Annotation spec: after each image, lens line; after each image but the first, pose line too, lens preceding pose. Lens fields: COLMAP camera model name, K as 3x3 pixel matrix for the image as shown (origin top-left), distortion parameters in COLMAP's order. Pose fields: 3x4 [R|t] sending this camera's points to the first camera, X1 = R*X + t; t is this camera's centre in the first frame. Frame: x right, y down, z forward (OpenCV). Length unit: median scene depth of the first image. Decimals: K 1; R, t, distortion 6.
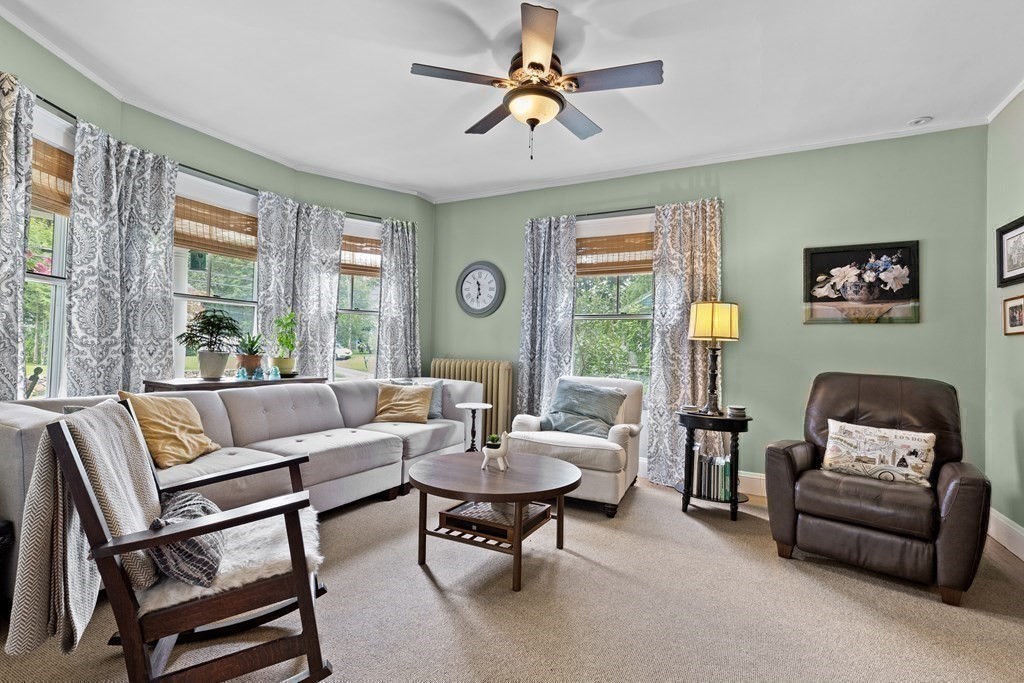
lens RADIAL K [[470.6, 0, 515.9], [0, 470.6, 341.3], [0, 0, 1]] dist [0.002956, -0.000346]
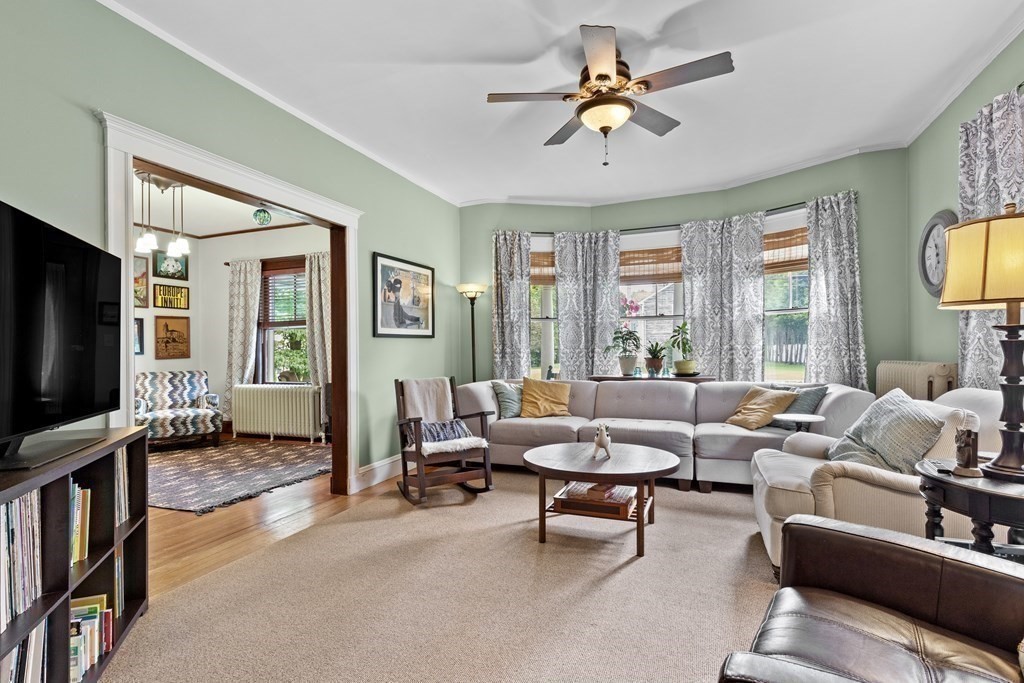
lens RADIAL K [[492.6, 0, 513.2], [0, 492.6, 350.6], [0, 0, 1]] dist [0.003154, 0.000078]
pose [[0.112842, -0.030932, -0.993131, 0.600487], [0.030397, 0.999155, -0.027666, 0.027459], [0.993148, -0.027066, 0.113687, 0.367222]]
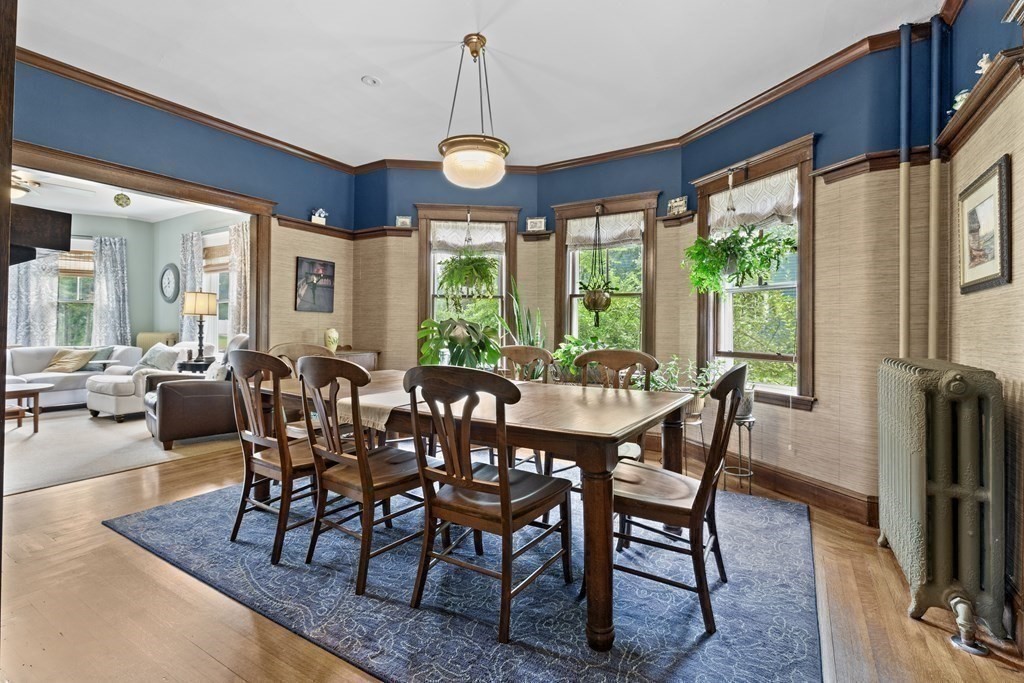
lens RADIAL K [[470.6, 0, 504.0], [0, 470.6, 324.6], [0, 0, 1]] dist [0.002956, -0.000346]
pose [[0.997096, -0.020915, -0.073228, 1.156688], [0.021734, 0.999710, 0.010398, 0.023843], [0.072989, -0.011959, 0.997261, -0.388511]]
